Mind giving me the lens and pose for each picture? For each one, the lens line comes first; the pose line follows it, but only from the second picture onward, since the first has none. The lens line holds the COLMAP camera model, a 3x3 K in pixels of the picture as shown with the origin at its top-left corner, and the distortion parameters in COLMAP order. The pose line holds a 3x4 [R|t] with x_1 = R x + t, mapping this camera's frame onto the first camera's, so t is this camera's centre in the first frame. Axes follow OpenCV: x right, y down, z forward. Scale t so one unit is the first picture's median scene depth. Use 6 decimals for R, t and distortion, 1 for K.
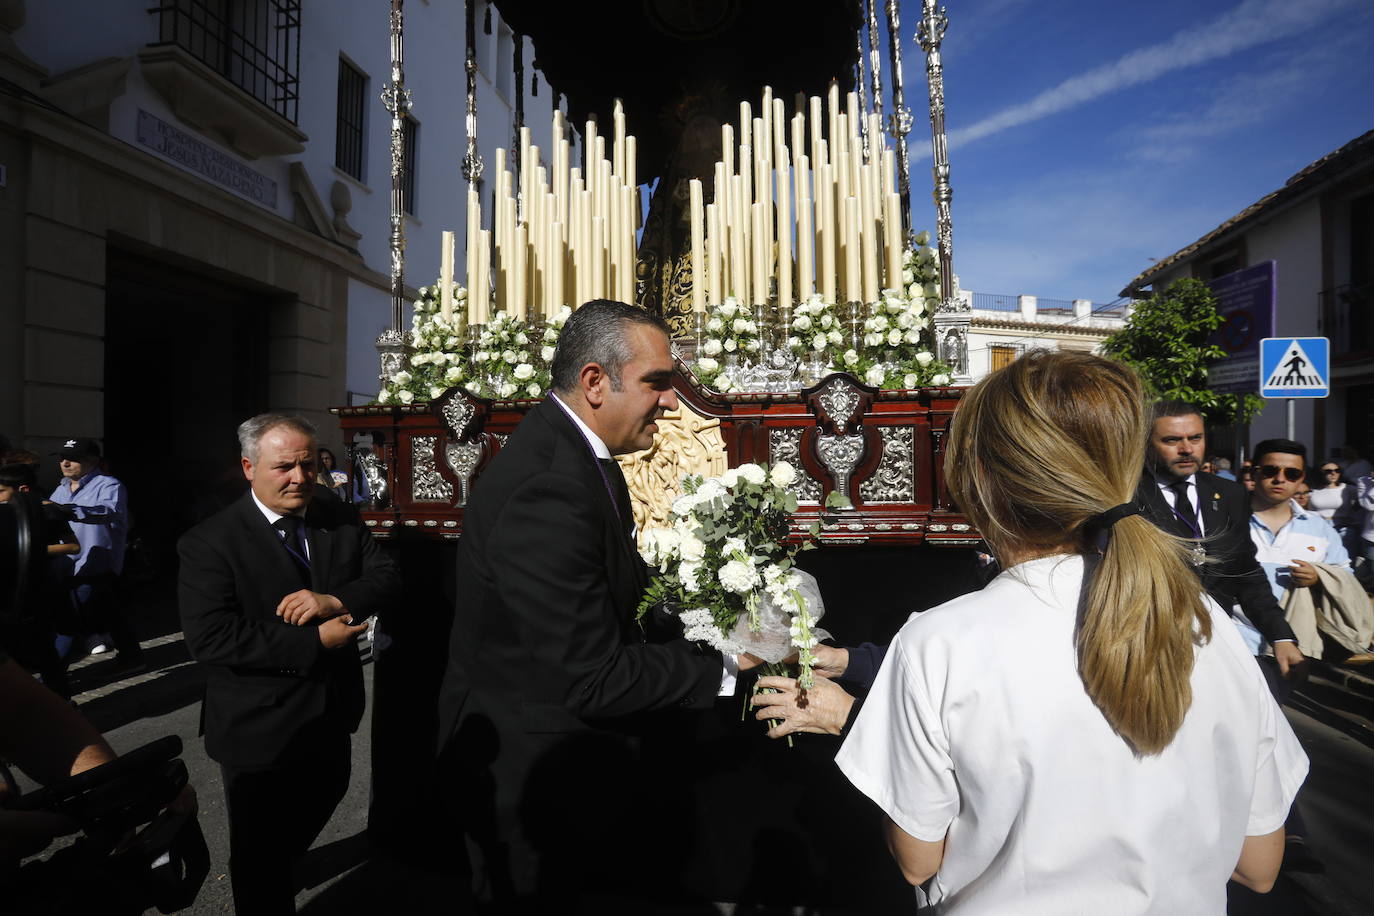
lens RADIAL K [[632.5, 0, 687.8], [0, 632.5, 462.9], [0, 0, 1]] dist [-0.065950, 0.024432]
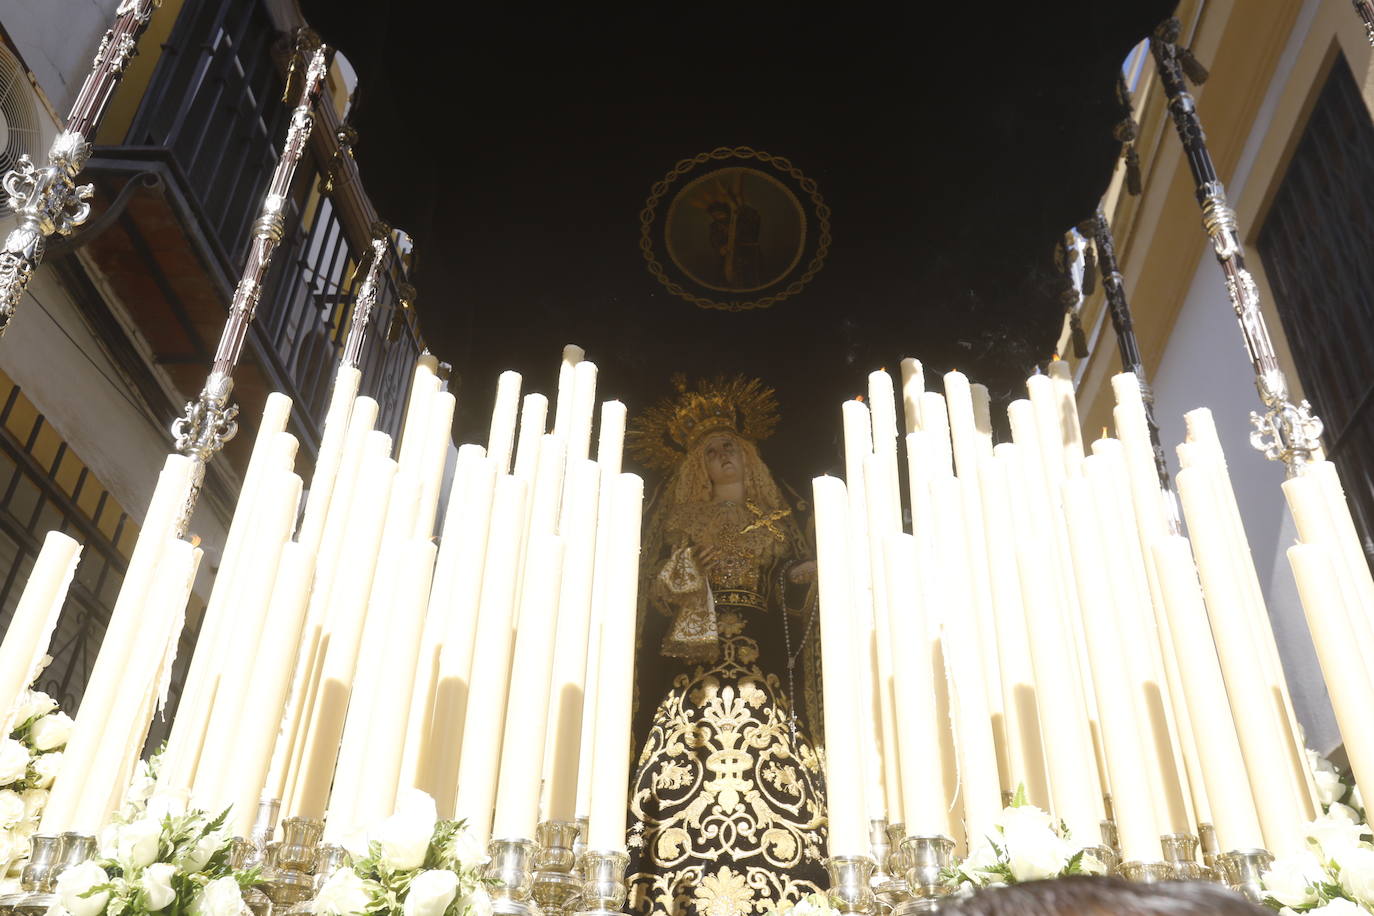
lens RADIAL K [[1205.1, 0, 688.6], [0, 1205.1, 475.6], [0, 0, 1]] dist [0.002274, 0.003752]
pose [[0.989971, 0.115290, 0.081644, -0.104645], [-0.054785, 0.846005, -0.530352, -0.072700], [-0.130215, 0.520561, 0.843837, 0.358723]]
